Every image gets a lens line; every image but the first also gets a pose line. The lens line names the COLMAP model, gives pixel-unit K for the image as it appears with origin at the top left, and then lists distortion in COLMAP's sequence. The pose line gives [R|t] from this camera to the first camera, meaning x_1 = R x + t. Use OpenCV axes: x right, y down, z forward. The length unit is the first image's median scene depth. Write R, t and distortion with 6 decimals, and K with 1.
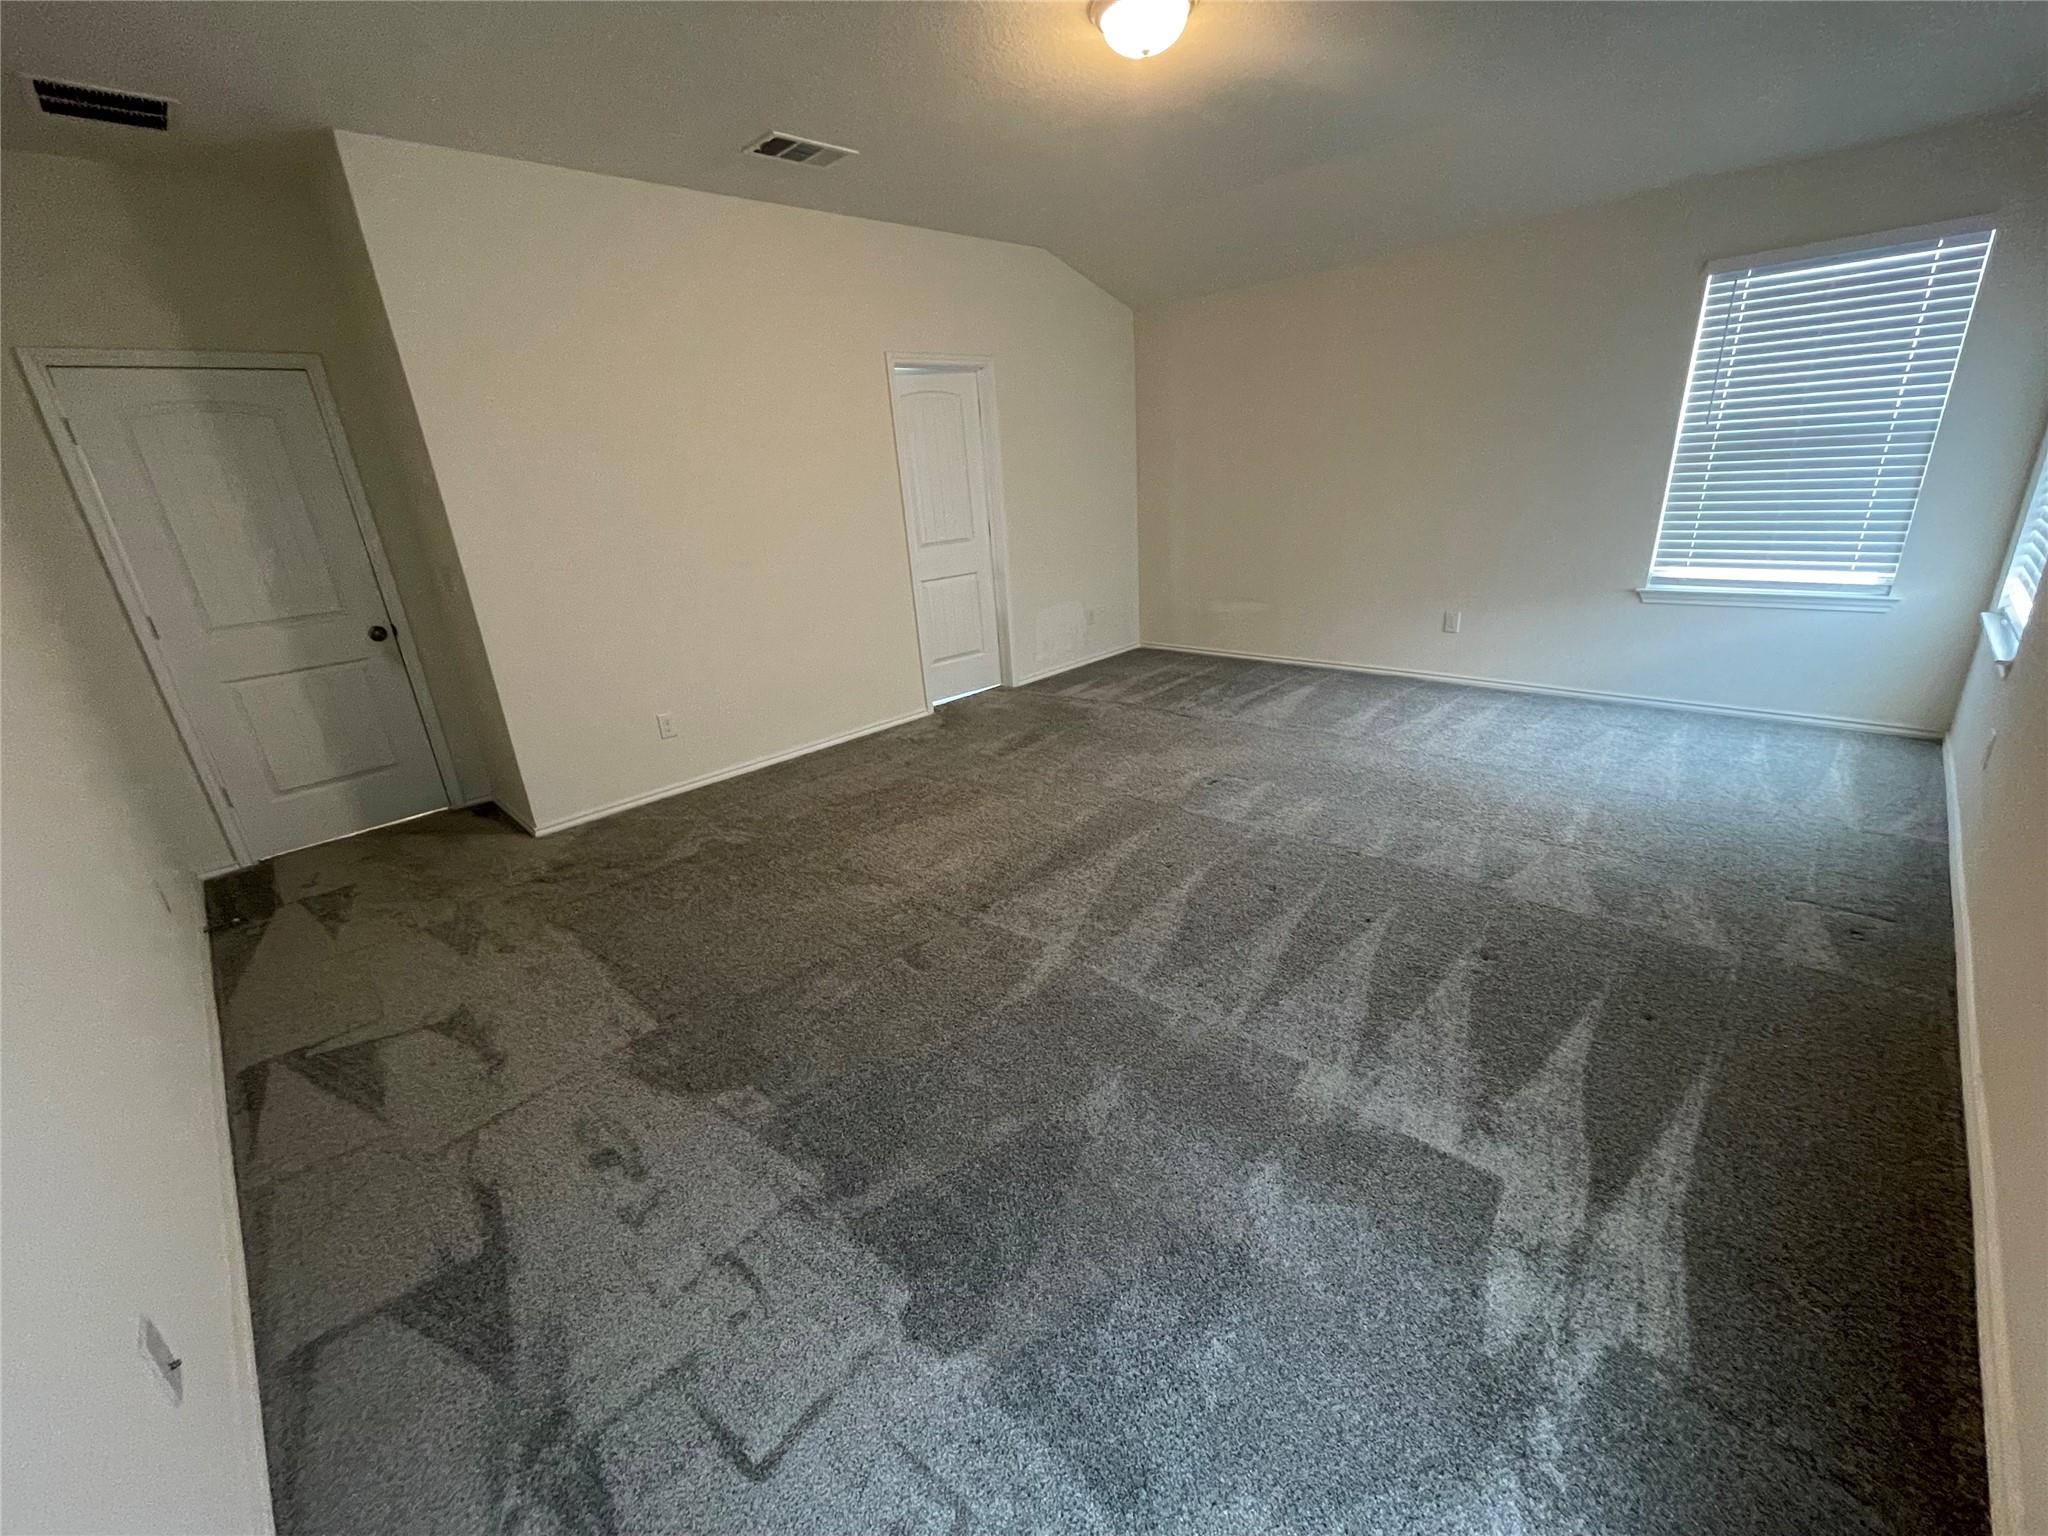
lens RADIAL K [[827.9, 0, 1011.1], [0, 827.9, 768.6], [0, 0, 1]] dist [0.000736, 0.000095]
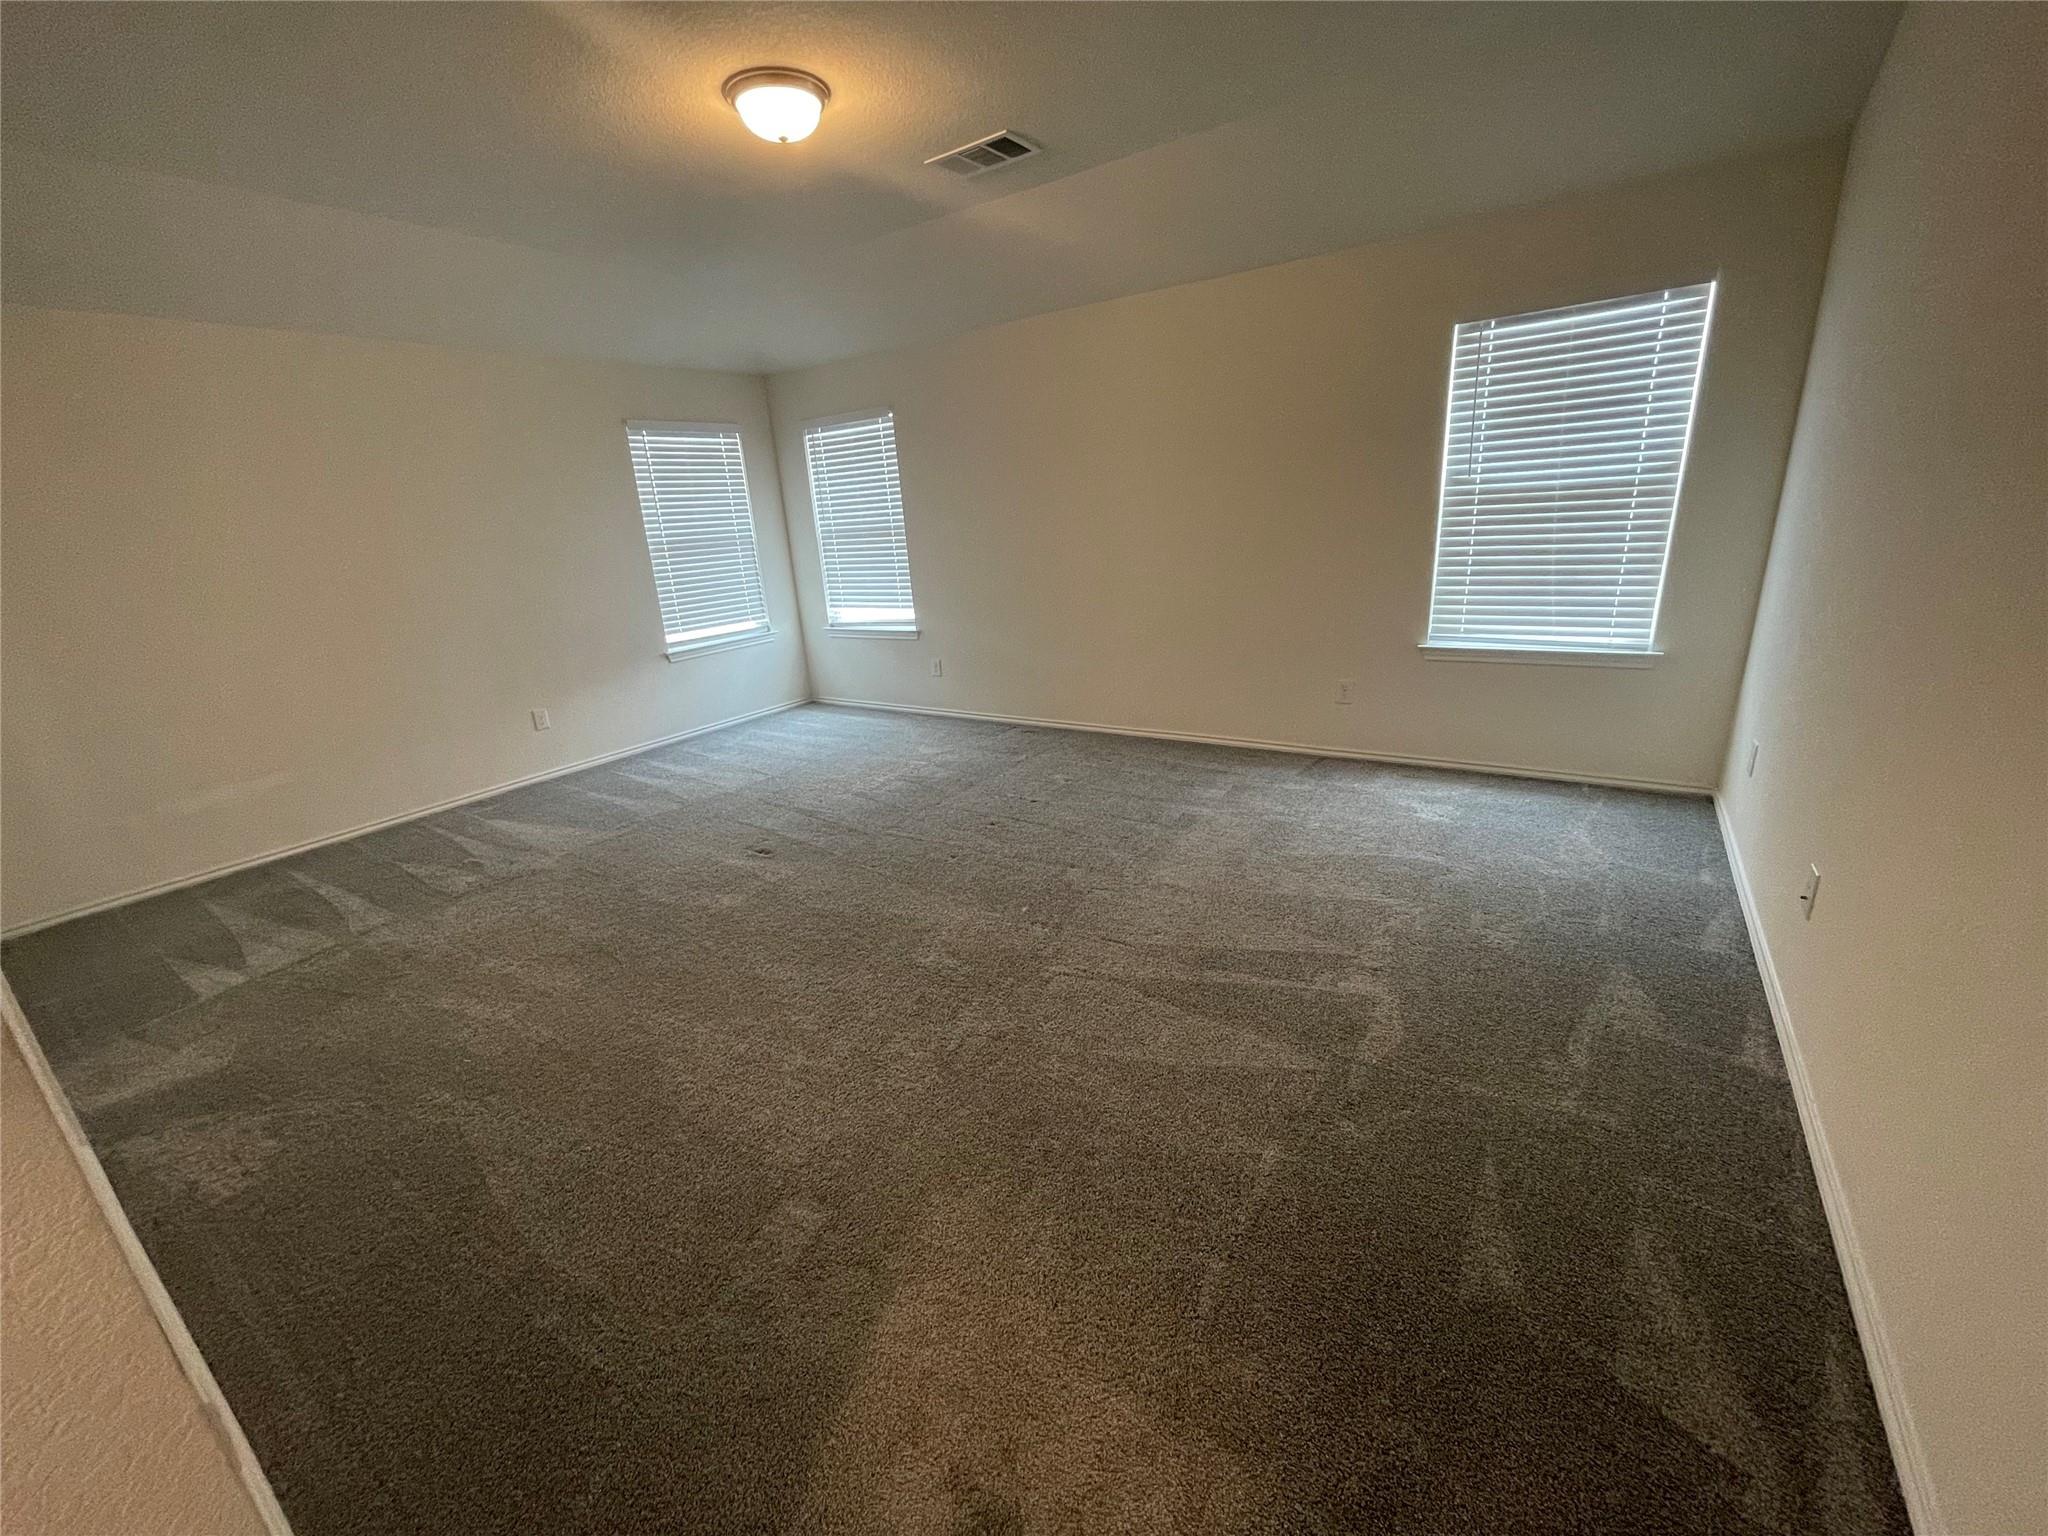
lens RADIAL K [[819.0, 0, 1033.8], [0, 819.0, 758.8], [0, 0, 1]] dist [-0.000884, -0.000125]
pose [[-0.191467, -0.215590, 0.957529, -0.613447], [0.399804, 0.873841, 0.276692, -0.187932], [-0.896380, 0.435802, -0.081118, 0.618422]]
